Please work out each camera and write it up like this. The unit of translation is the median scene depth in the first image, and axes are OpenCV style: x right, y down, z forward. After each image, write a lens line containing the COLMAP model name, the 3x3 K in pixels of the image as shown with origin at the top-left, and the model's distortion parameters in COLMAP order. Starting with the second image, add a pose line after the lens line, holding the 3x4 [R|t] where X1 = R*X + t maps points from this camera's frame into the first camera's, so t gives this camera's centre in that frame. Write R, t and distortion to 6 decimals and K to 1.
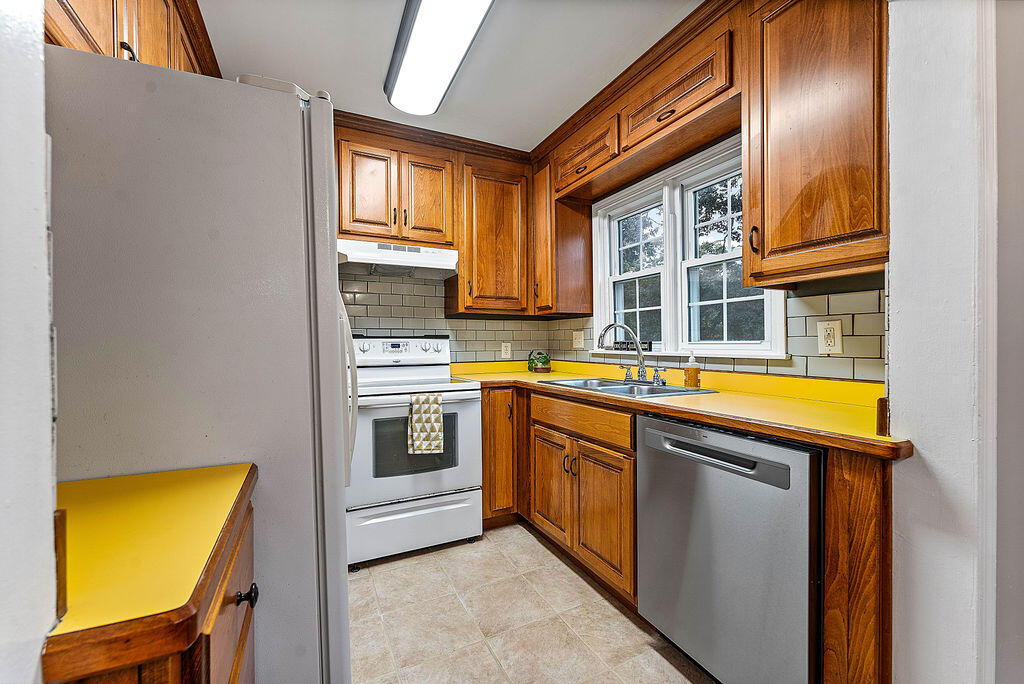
lens RADIAL K [[419.7, 0, 512.7], [0, 419.7, 343.5], [0, 0, 1]] dist [-0.001684, 0.000409]
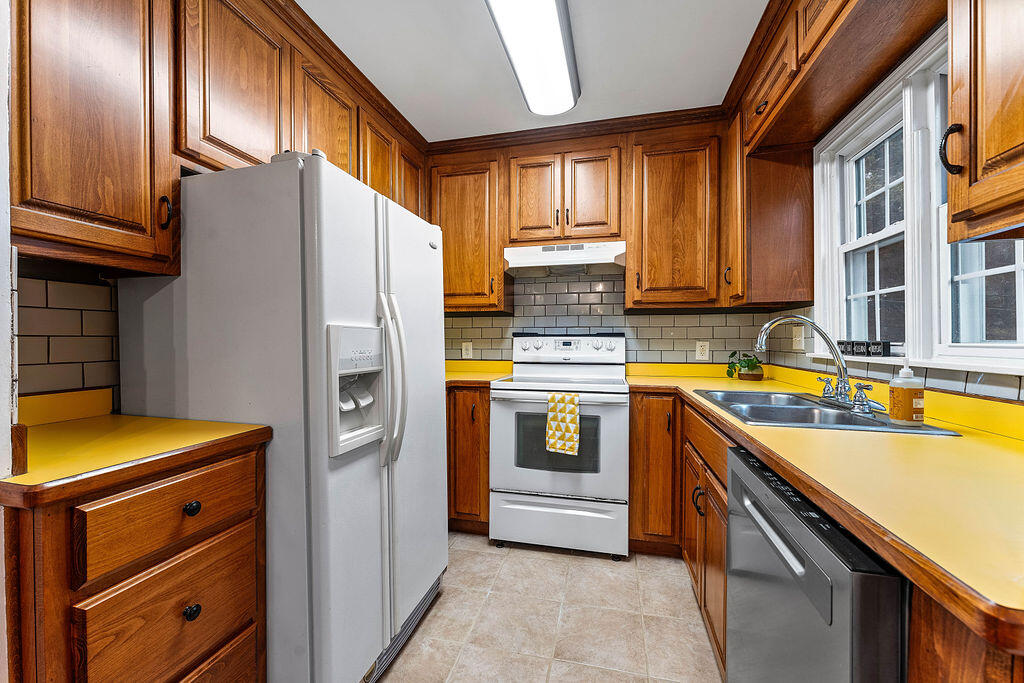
lens RADIAL K [[419.7, 0, 506.6], [0, 419.7, 340.3], [0, 0, 1]] dist [-0.001684, 0.000409]
pose [[0.755517, 0.006054, -0.655101, 0.300593], [-0.006440, 0.999978, 0.001814, -0.004118], [0.655097, 0.002849, 0.755539, 0.145386]]
